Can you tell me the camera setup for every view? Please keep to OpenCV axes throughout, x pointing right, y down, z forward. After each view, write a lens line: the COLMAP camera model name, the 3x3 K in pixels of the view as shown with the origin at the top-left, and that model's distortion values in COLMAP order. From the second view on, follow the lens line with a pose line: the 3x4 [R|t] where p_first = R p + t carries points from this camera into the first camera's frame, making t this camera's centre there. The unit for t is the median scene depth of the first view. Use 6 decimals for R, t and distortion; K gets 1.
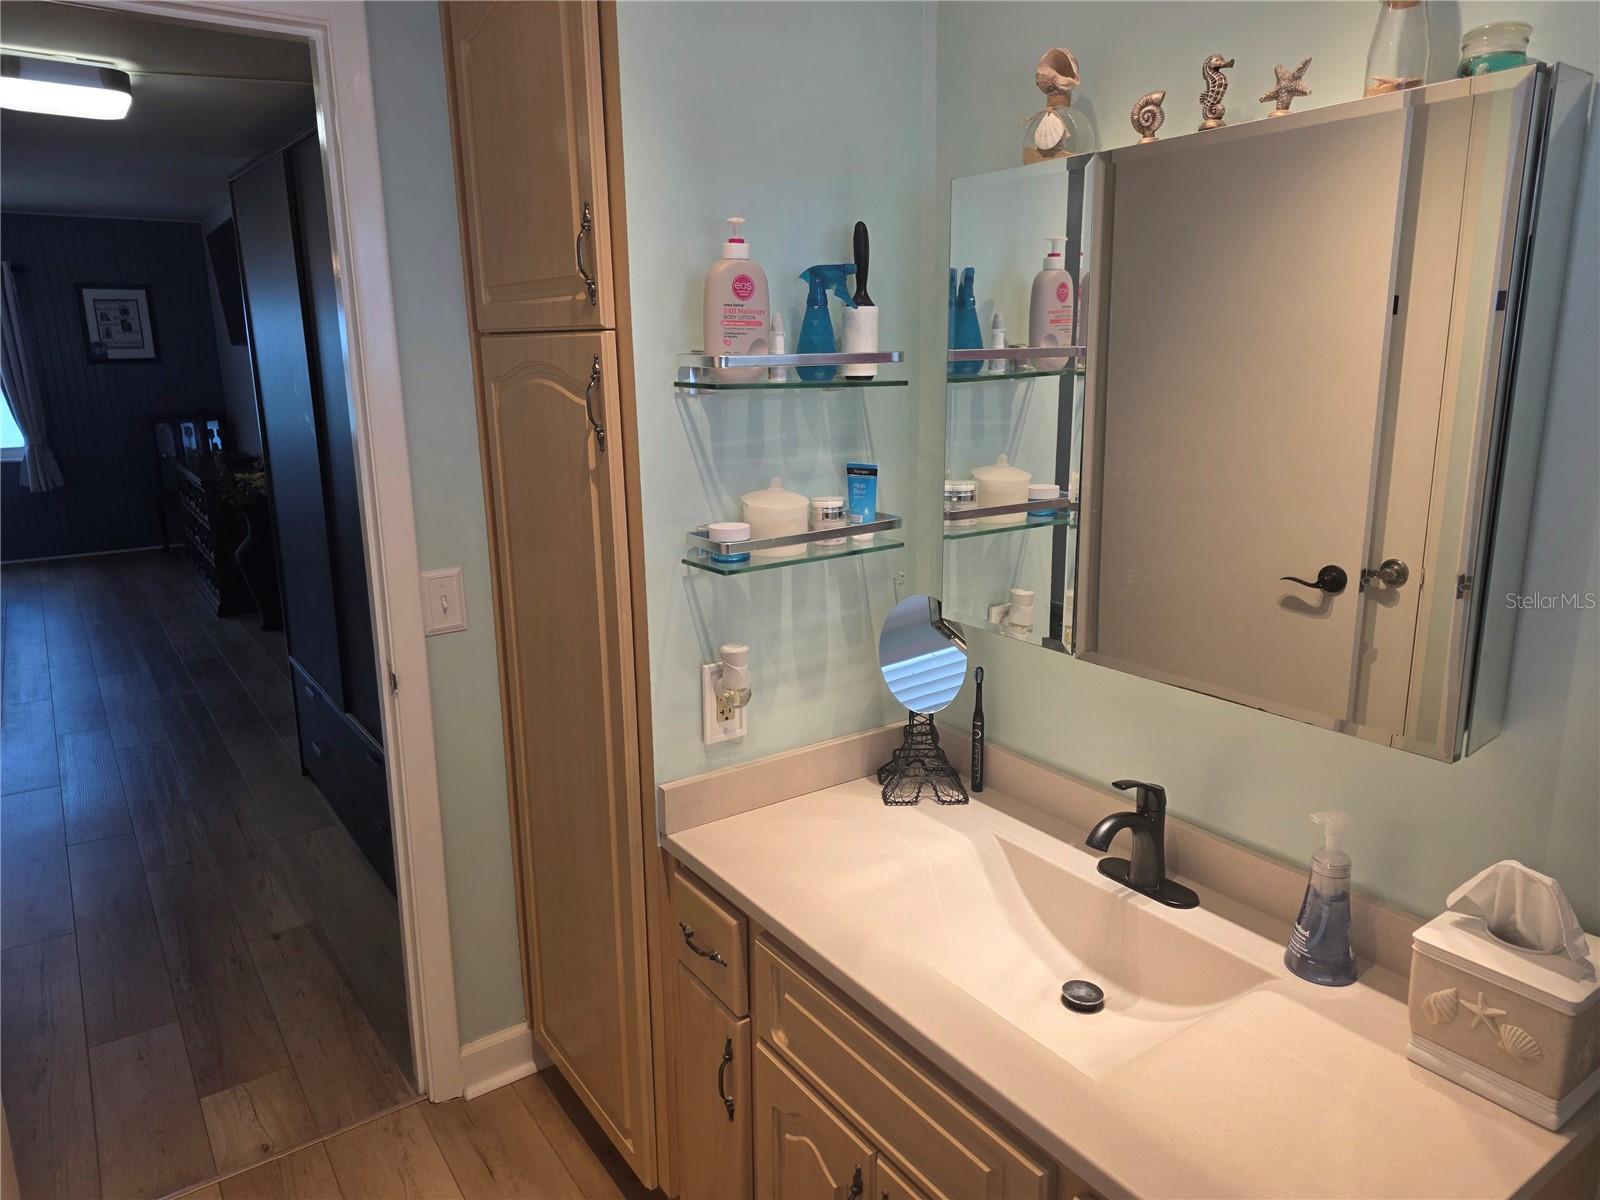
lens RADIAL K [[1066.7, 0, 800.0], [0, 1066.7, 600.0], [0, 0, 1]] dist [0.109961, -0.128826]
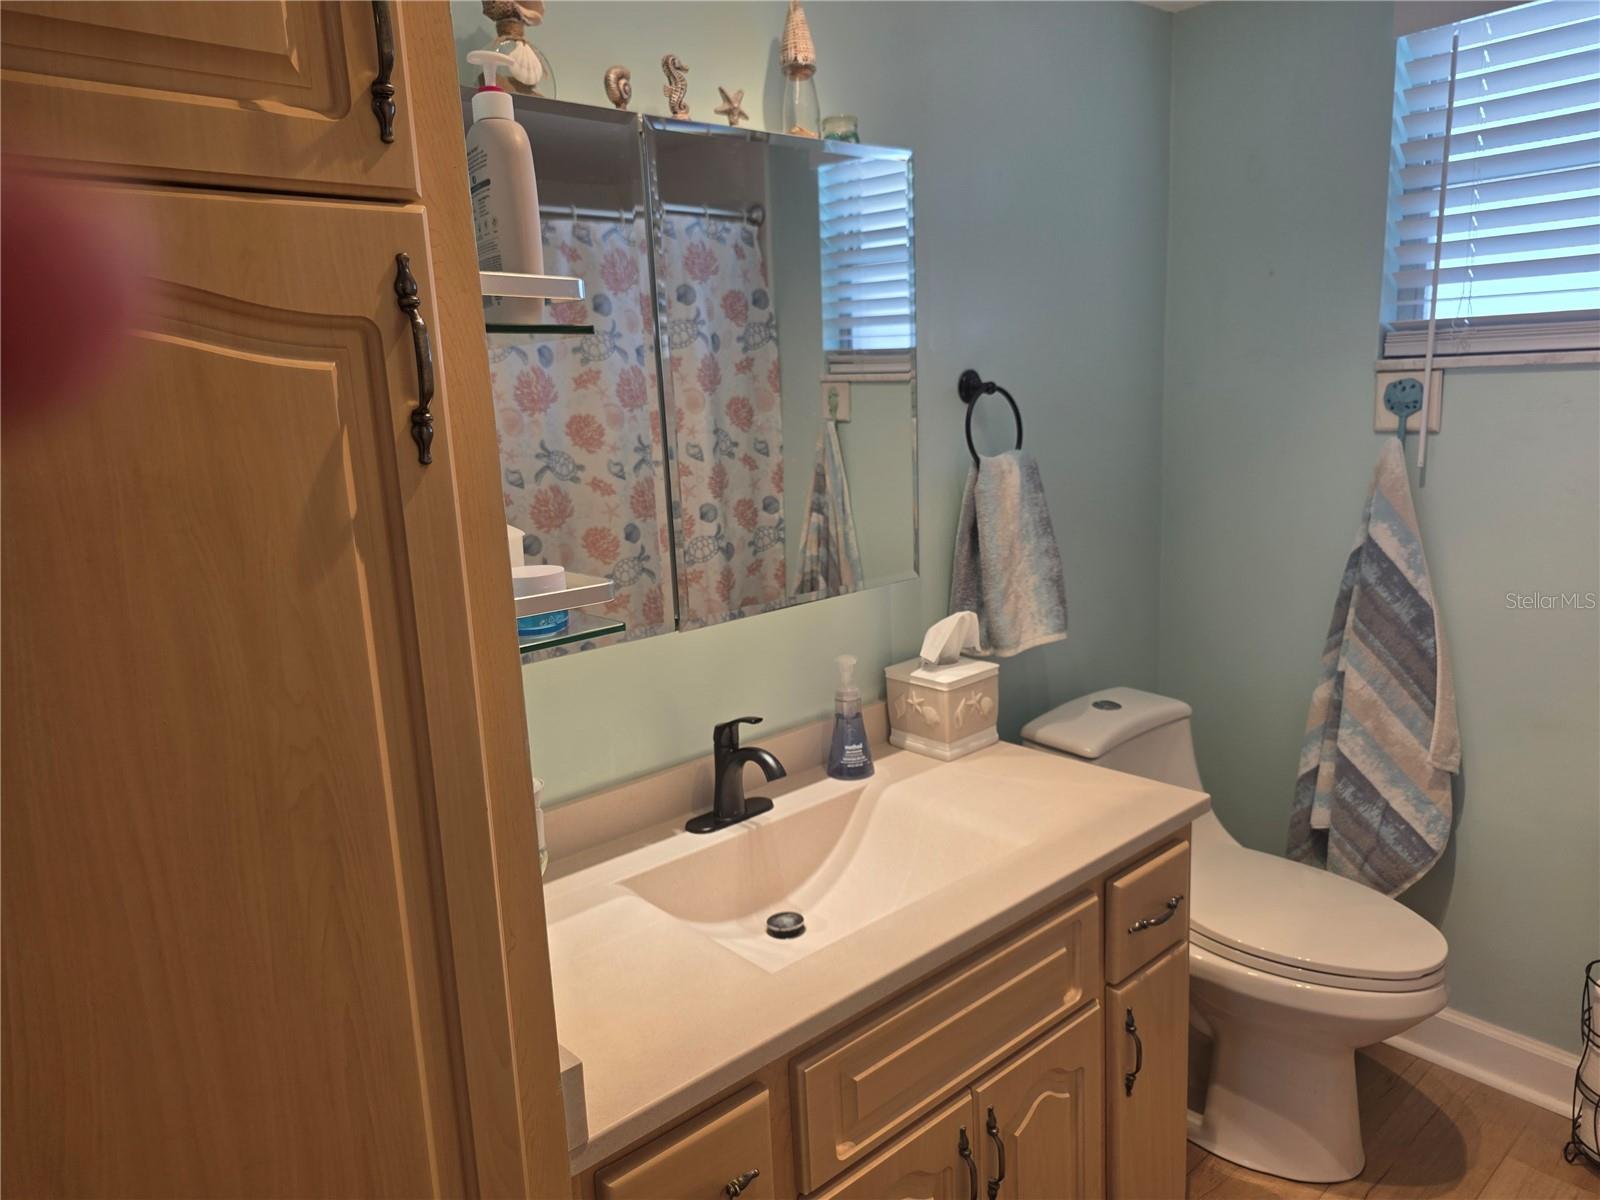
lens RADIAL K [[1066.7, 0, 800.0], [0, 1066.7, 600.0], [0, 0, 1]] dist [0.109961, -0.128826]
pose [[-0.105551, -0.181944, 0.977627, -0.740852], [0.273495, 0.939894, 0.204449, -0.149612], [-0.956065, 0.288956, -0.049446, 0.980740]]
